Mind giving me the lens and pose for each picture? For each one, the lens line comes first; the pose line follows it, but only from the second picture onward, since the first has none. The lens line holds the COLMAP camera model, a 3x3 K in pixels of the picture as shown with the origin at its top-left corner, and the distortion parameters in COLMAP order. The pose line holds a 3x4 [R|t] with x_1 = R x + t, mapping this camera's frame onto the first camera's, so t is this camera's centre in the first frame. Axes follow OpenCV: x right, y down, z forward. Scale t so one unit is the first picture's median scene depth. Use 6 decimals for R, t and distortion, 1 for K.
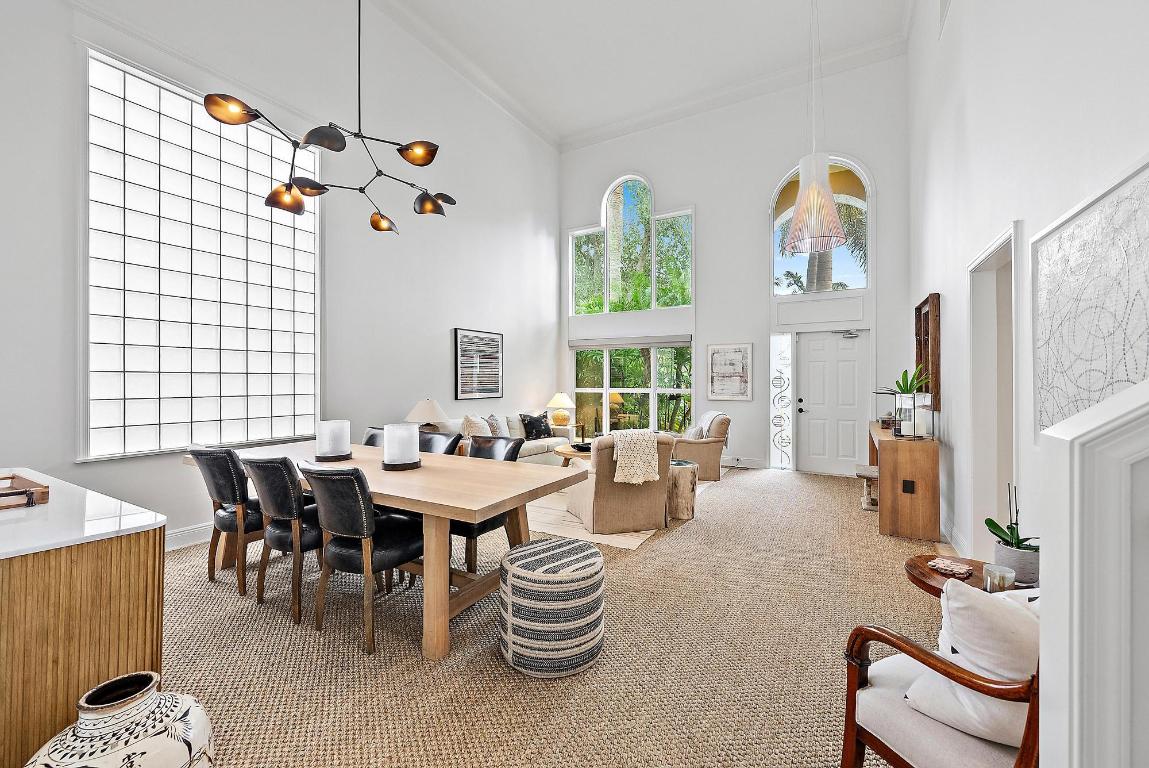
lens RADIAL K [[449.9, 0, 577.0], [0, 449.9, 380.5], [0, 0, 1]] dist [0.004362, 0.000143]
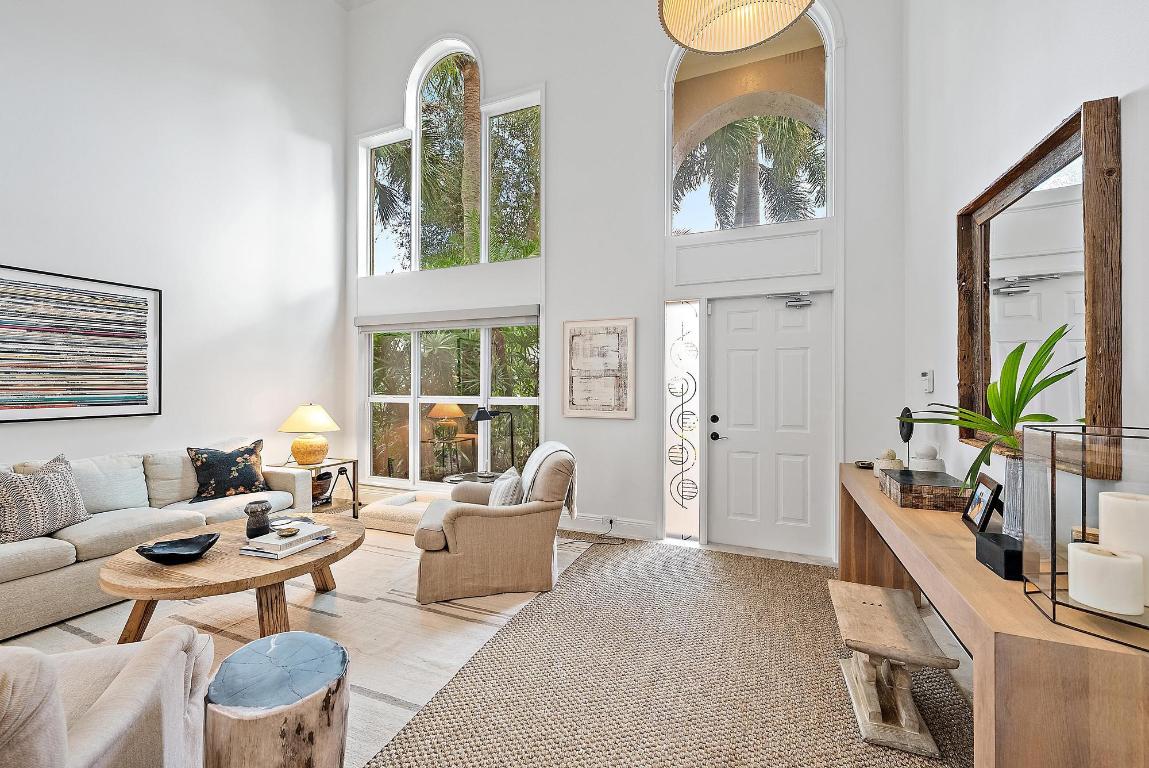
lens RADIAL K [[449.9, 0, 572.6], [0, 449.9, 384.5], [0, 0, 1]] dist [0.004362, 0.000143]
pose [[0.991384, 0.005161, 0.130883, 0.234776], [-0.004840, 0.999984, -0.002770, 0.003222], [-0.130895, 0.002113, 0.991394, 0.442071]]
